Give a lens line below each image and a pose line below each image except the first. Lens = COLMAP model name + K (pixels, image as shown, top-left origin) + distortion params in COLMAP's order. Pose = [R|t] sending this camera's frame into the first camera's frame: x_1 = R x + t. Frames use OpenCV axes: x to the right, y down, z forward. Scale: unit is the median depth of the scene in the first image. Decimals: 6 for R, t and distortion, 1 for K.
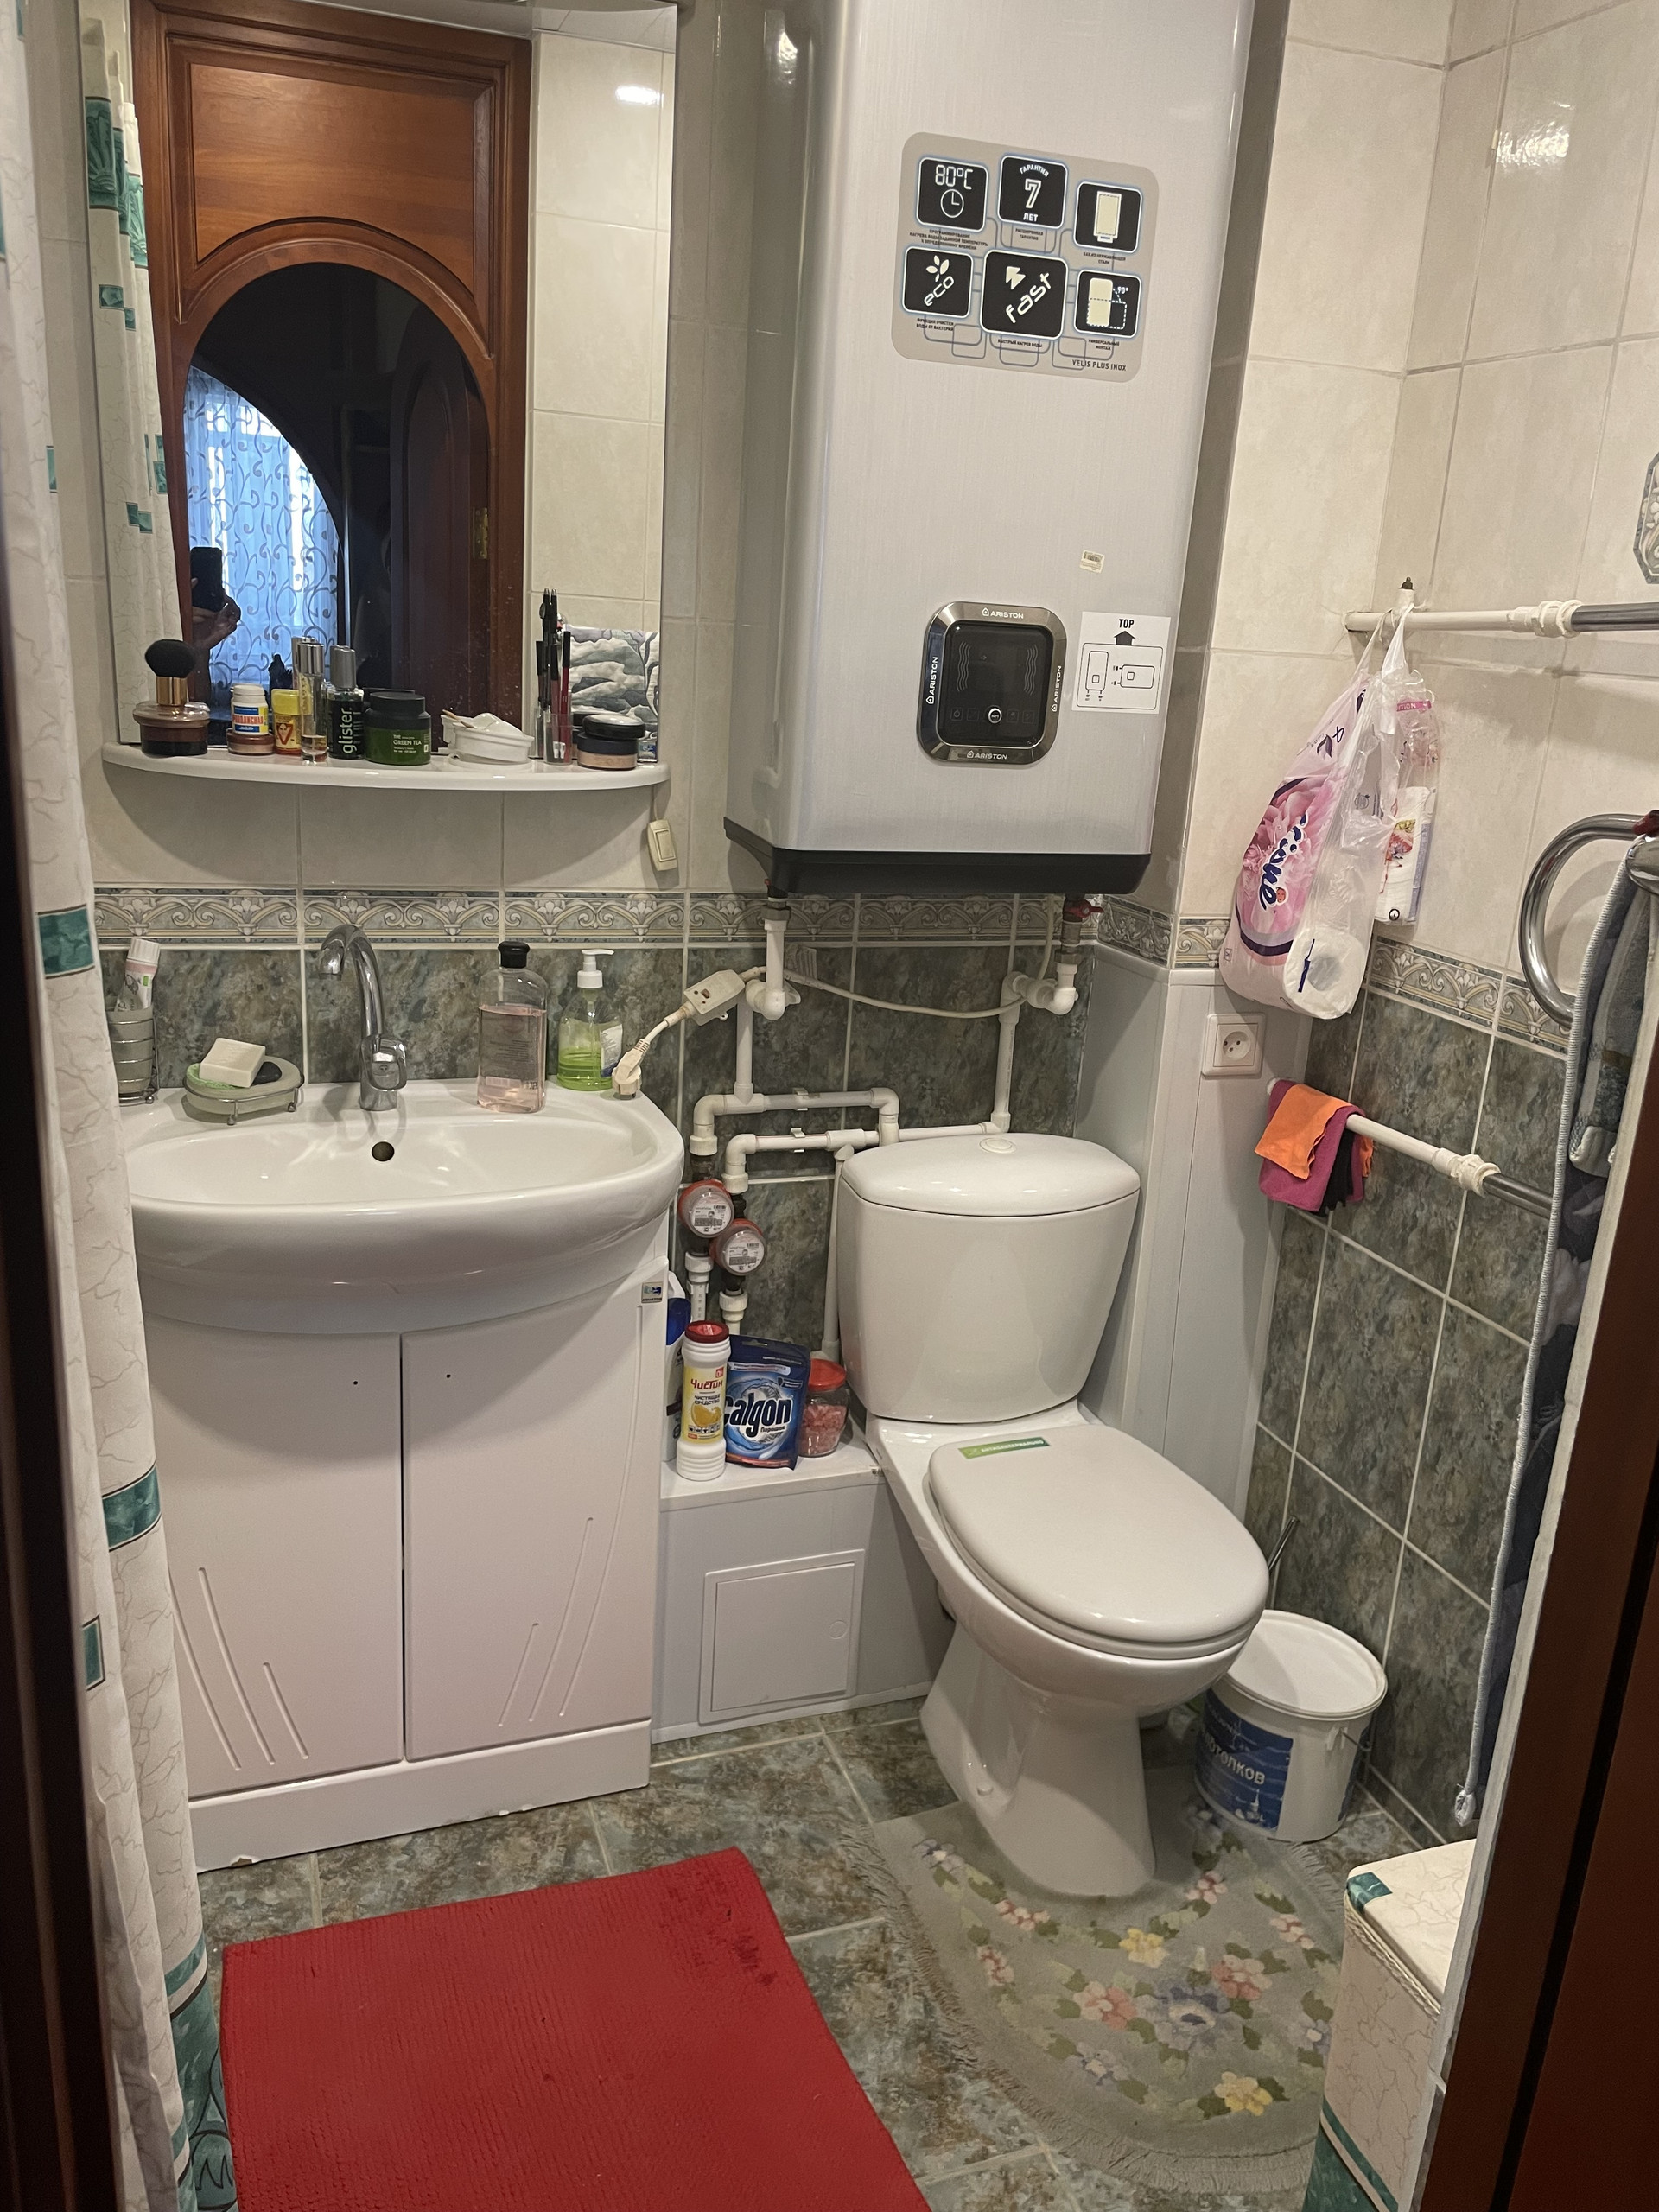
lens RADIAL K [[1691.8, 0, 821.6], [0, 1691.8, 1104.9], [0, 0, 1]] dist [0.080581, -0.116983]
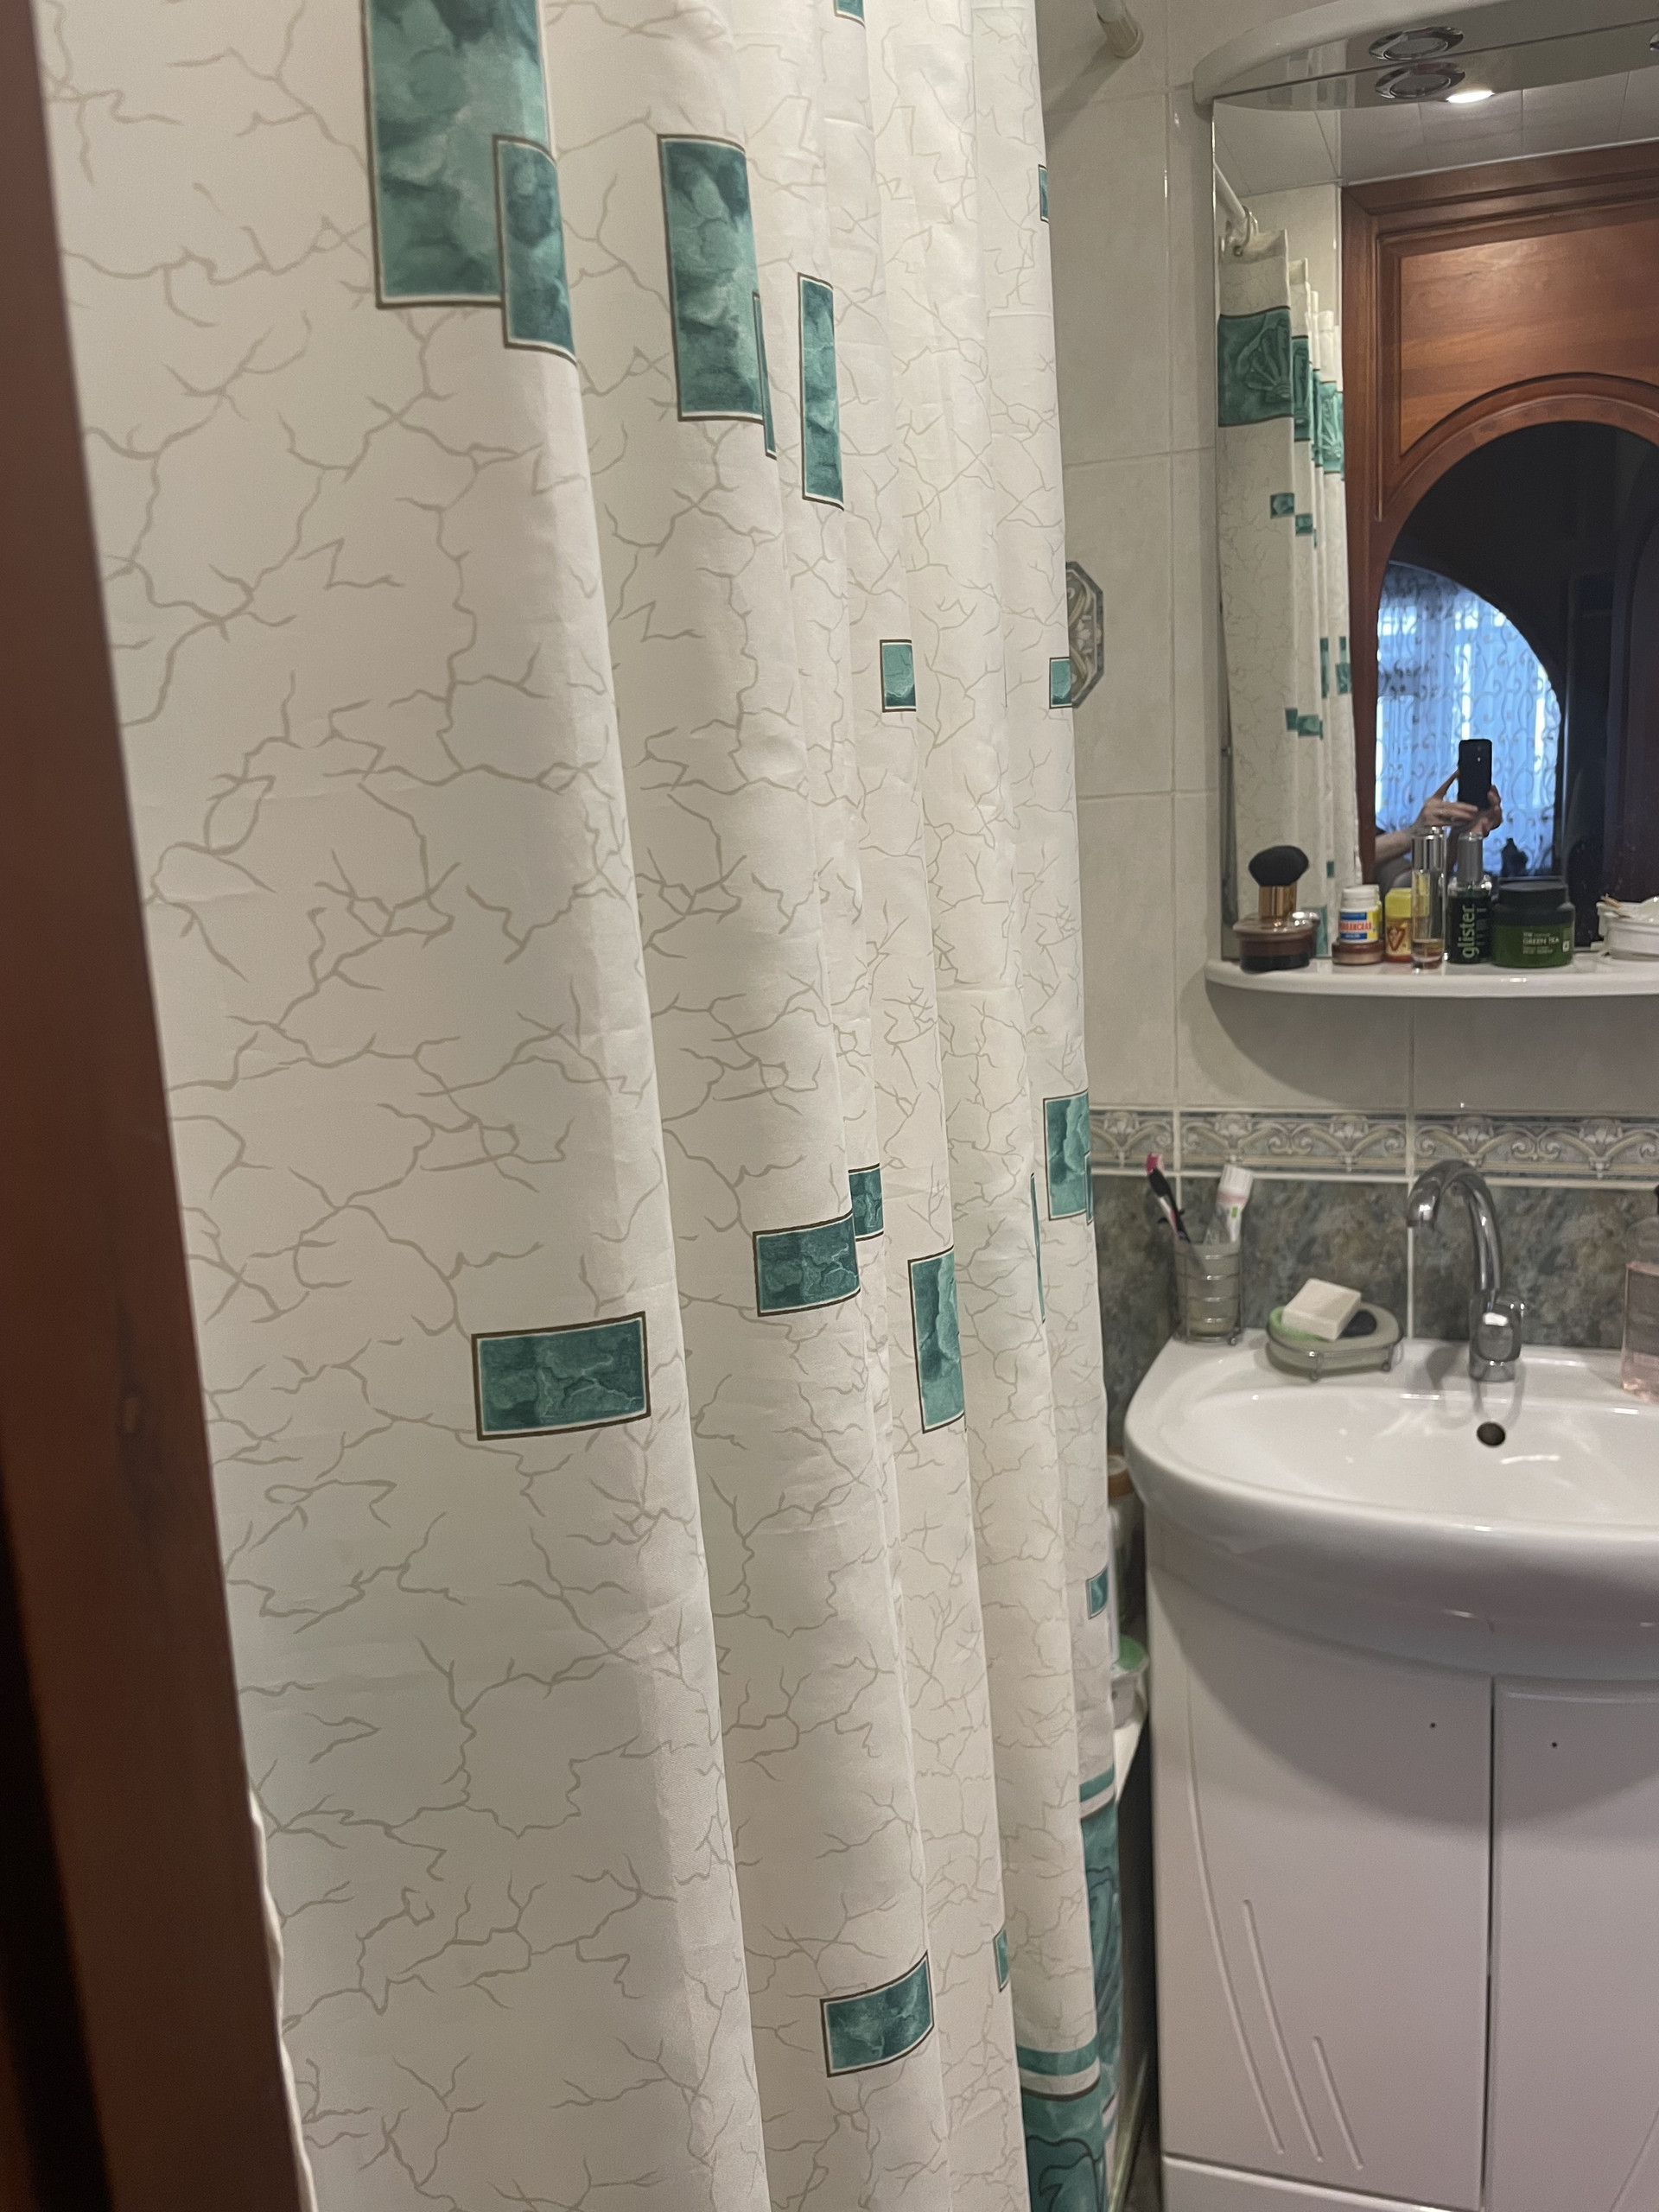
lens RADIAL K [[1691.8, 0, 835.8], [0, 1691.8, 1113.4], [0, 0, 1]] dist [0.080581, -0.116983]
pose [[0.771176, 0.013433, -0.636481, 0.018945], [-0.078378, 0.994175, -0.073983, -0.037903], [0.631779, 0.106939, 0.767736, 0.144198]]
